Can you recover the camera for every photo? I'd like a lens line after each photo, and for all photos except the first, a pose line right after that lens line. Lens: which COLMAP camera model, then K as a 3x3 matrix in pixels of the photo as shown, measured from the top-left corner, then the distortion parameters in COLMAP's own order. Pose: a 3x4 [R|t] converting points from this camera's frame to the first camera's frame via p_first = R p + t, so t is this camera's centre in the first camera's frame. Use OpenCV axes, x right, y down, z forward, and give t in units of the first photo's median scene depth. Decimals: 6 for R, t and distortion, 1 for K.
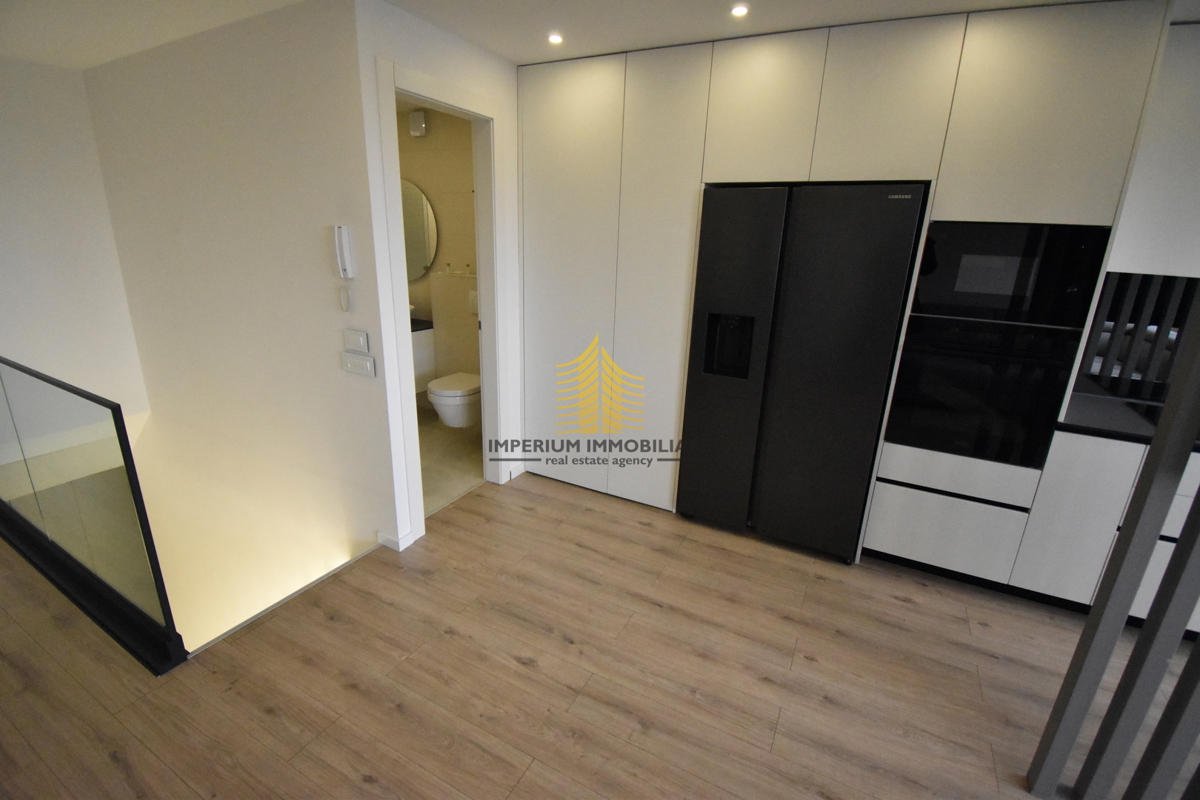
lens RADIAL K [[530.9, 0, 597.4], [0, 530.9, 398.2], [0, 0, 1]] dist [0.006388, -0.016557]
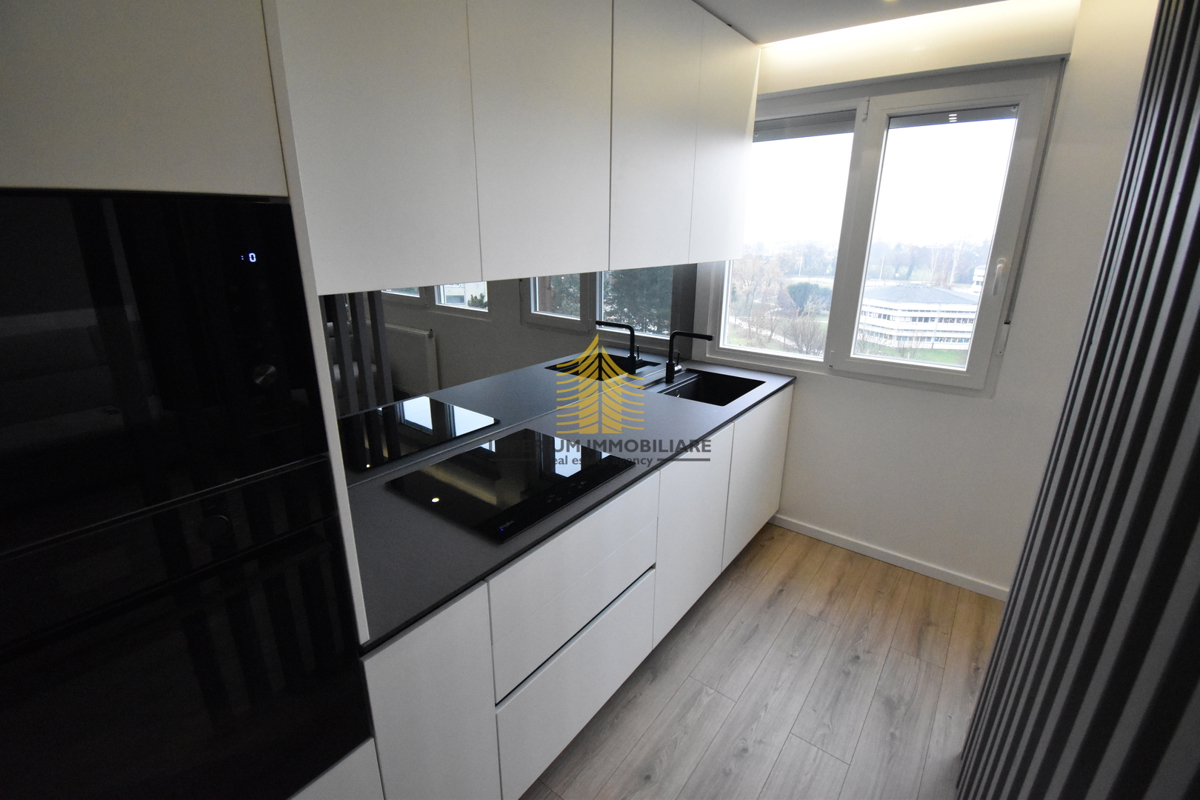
lens RADIAL K [[530.9, 0, 593.6], [0, 530.9, 399.1], [0, 0, 1]] dist [0.006388, -0.016557]
pose [[0.179565, -0.325136, 0.928462, 0.488108], [0.292418, 0.918784, 0.265193, -0.183547], [-0.939280, 0.223880, 0.260058, 0.571585]]
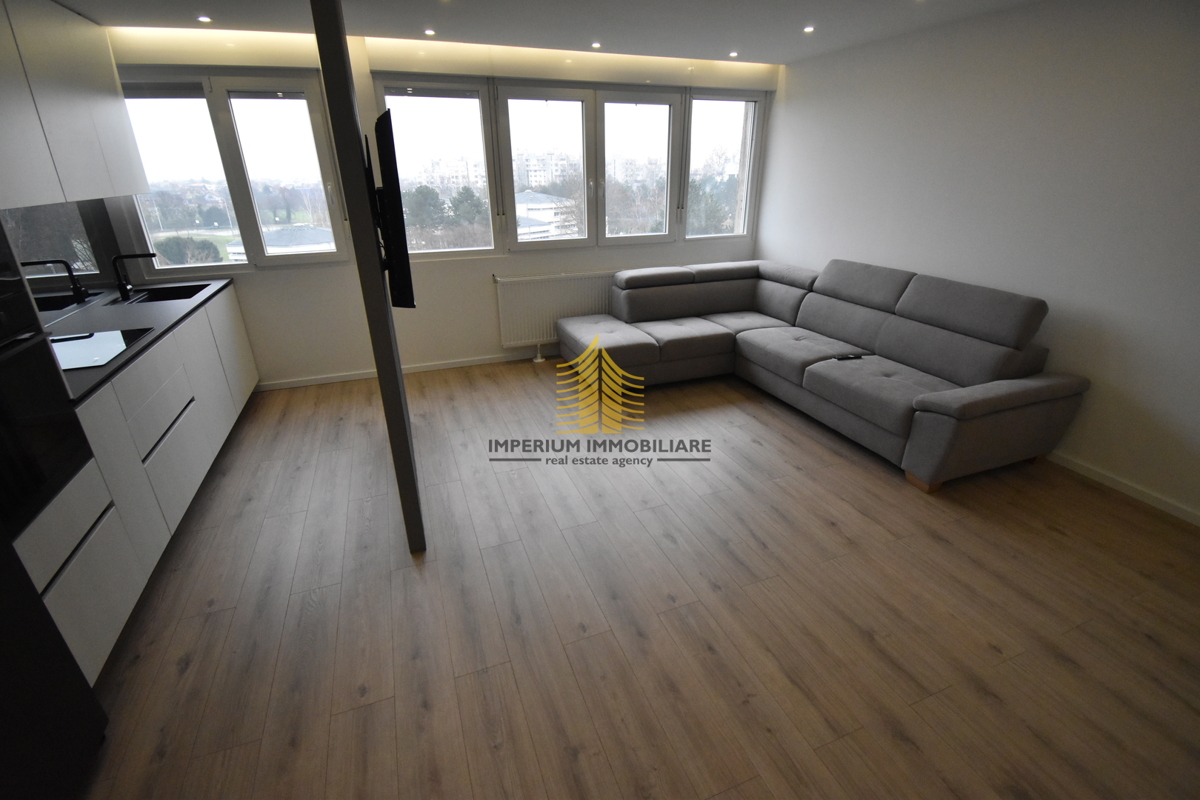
lens RADIAL K [[530.9, 0, 599.0], [0, 530.9, 396.6], [0, 0, 1]] dist [0.006388, -0.016557]
pose [[-0.753169, -0.279893, 0.595311, -0.217160], [0.182036, 0.780949, 0.597480, -0.265865], [-0.632138, 0.558372, -0.537236, 0.803981]]
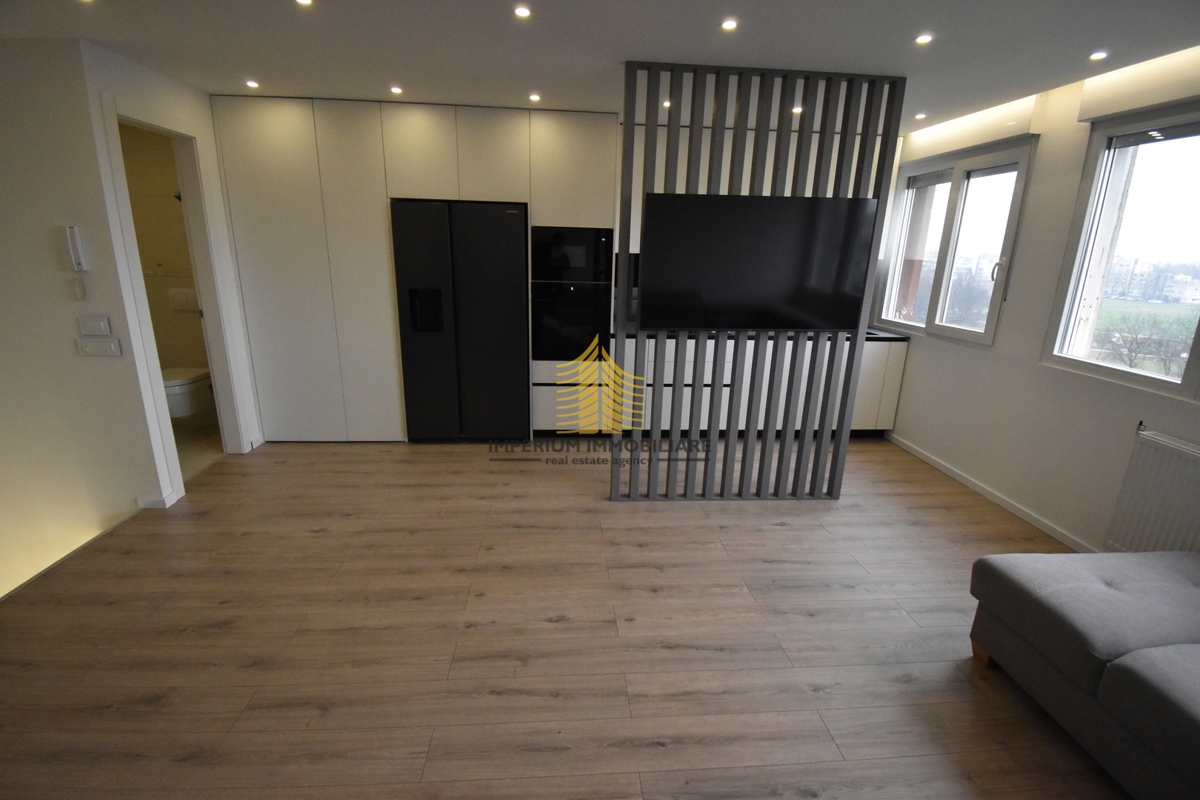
lens RADIAL K [[530.9, 0, 603.0], [0, 530.9, 397.5], [0, 0, 1]] dist [0.006388, -0.016557]
pose [[0.844456, -0.152435, 0.513475, -0.135591], [0.159555, 0.986717, 0.030523, 0.181994], [-0.511308, 0.056152, 0.857561, -0.515801]]
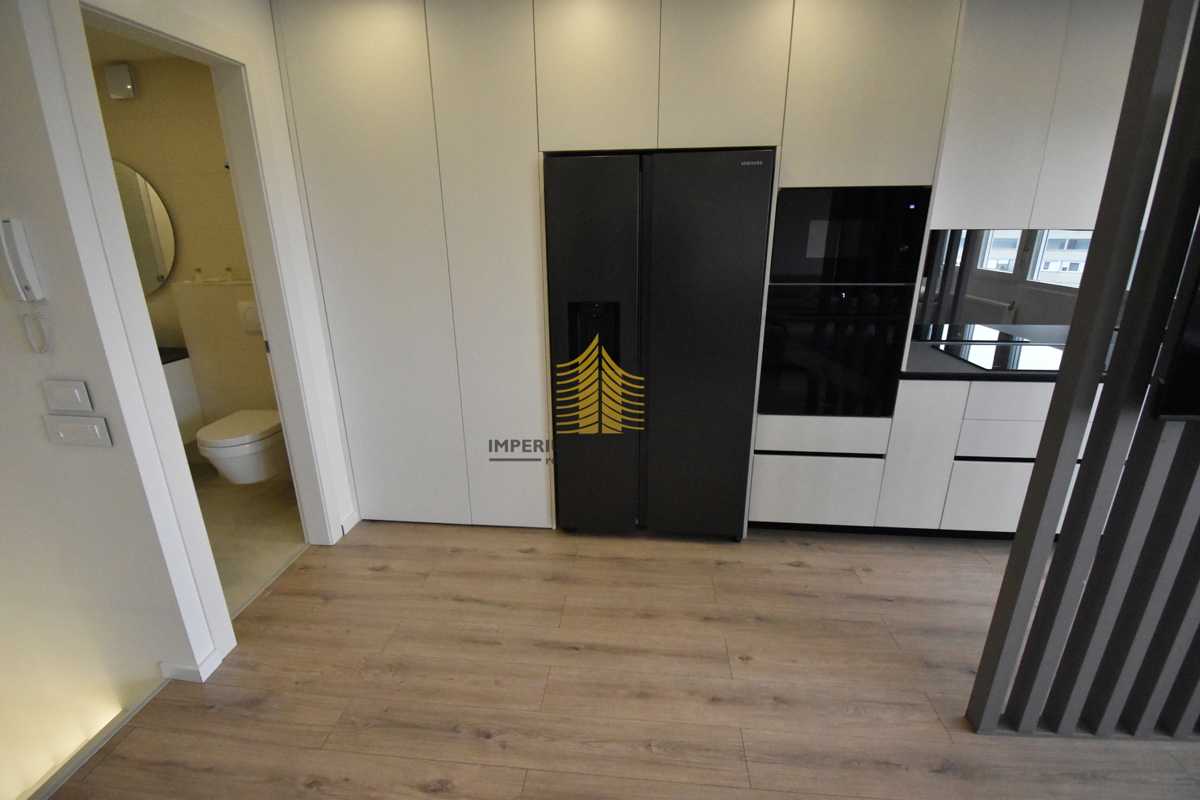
lens RADIAL K [[530.9, 0, 597.7], [0, 530.9, 398.8], [0, 0, 1]] dist [0.006388, -0.016557]
pose [[0.924545, -0.155095, 0.348084, -0.080655], [0.148868, 0.987844, 0.044744, -0.036555], [-0.350792, 0.010451, 0.936395, 0.175004]]
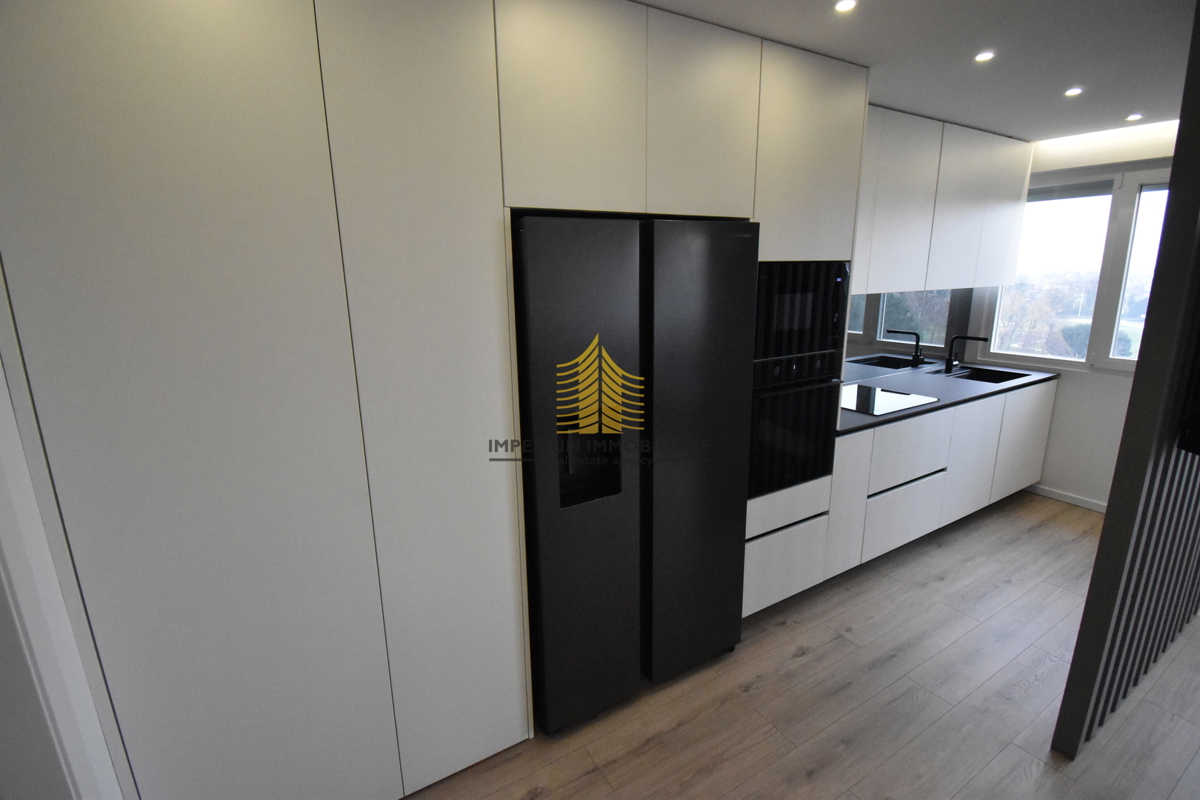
lens RADIAL K [[530.9, 0, 591.0], [0, 530.9, 395.0], [0, 0, 1]] dist [0.006388, -0.016557]
pose [[0.530464, -0.230504, 0.815767, -0.284172], [0.287251, 0.954266, 0.082849, -0.241524], [-0.797555, 0.190382, 0.572416, 0.661465]]
